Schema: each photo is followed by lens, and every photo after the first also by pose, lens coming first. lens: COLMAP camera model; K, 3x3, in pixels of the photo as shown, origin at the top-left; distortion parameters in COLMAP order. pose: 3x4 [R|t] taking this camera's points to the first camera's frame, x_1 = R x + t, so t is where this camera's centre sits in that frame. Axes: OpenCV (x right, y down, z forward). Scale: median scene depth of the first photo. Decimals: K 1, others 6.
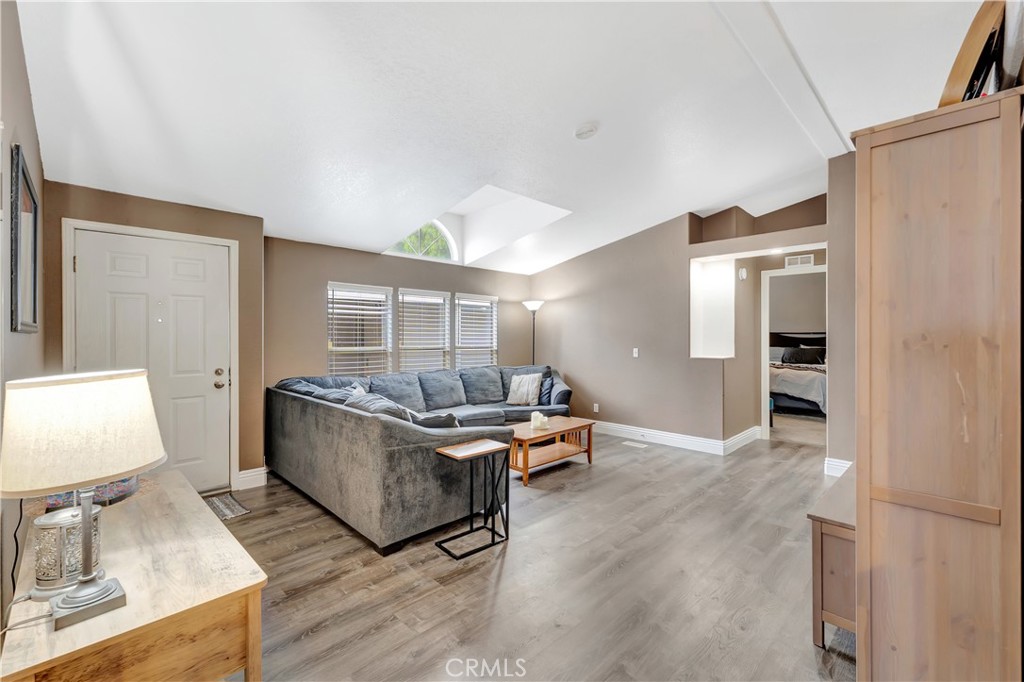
lens RADIAL K [[453.0, 0, 512.0], [0, 453.0, 341.0], [0, 0, 1]] dist [0.000763, 0.000098]
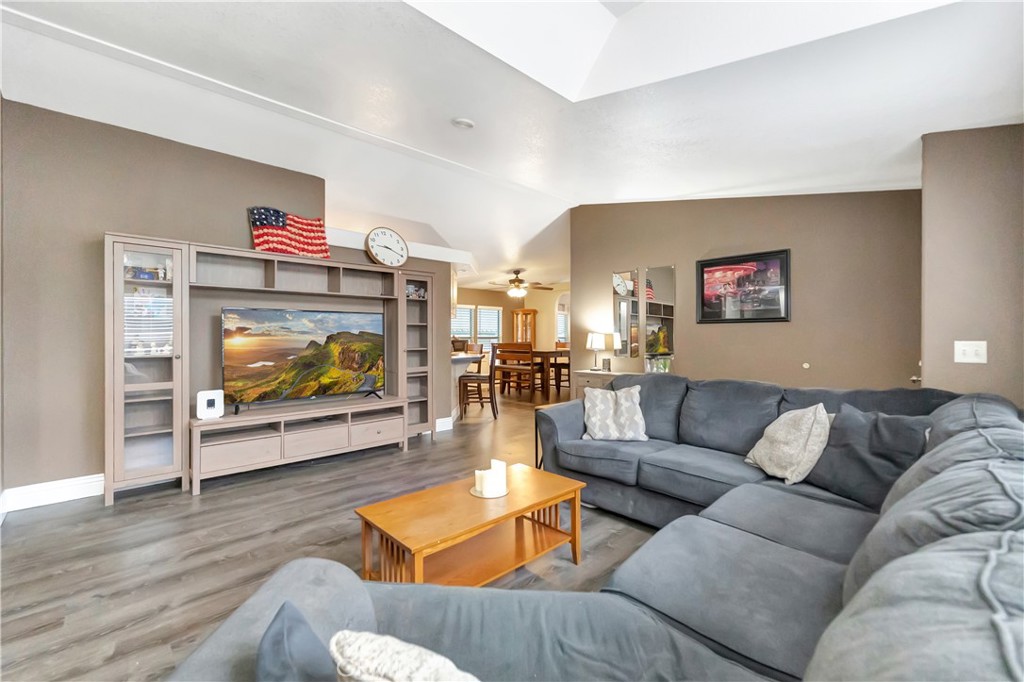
lens RADIAL K [[432.4, 0, 512.5], [0, 432.4, 332.4], [0, 0, 1]] dist [0.000891, 0.000017]
pose [[-0.999600, 0.002931, 0.028122, 0.022819], [0.003153, 0.999964, 0.007835, 0.008176], [-0.028098, 0.007921, -0.999574, 1.716857]]
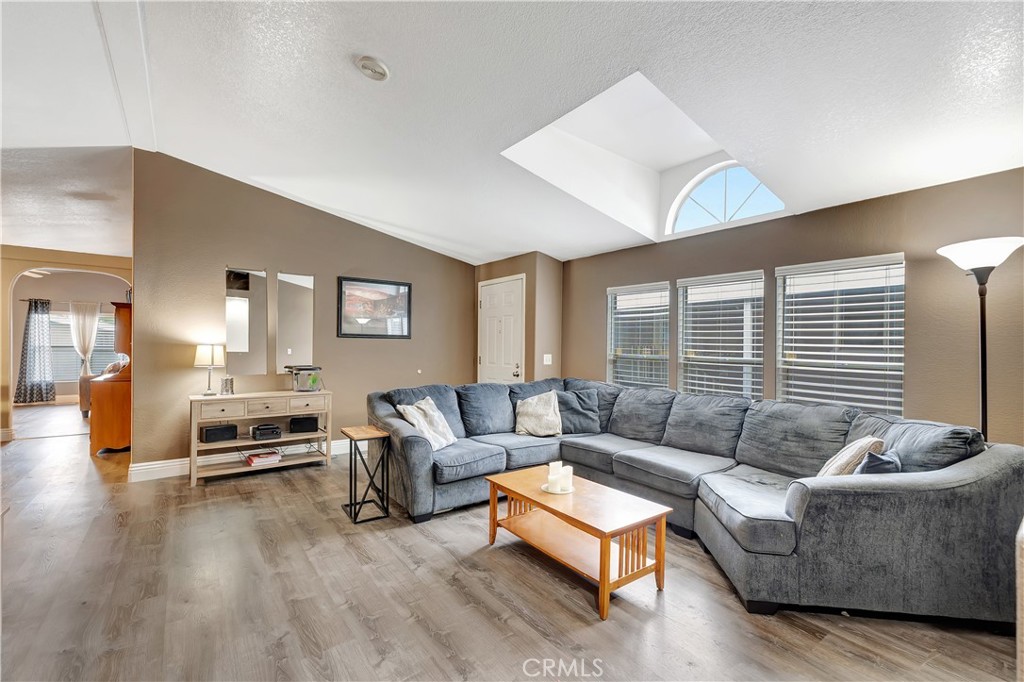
lens RADIAL K [[453.0, 0, 512.0], [0, 453.0, 341.0], [0, 0, 1]] dist [0.000763, 0.000098]
pose [[-0.164482, -0.012145, -0.986305, 0.769873], [-0.029172, 0.999547, -0.007443, -0.000293], [0.985949, 0.027548, -0.164762, 1.183763]]
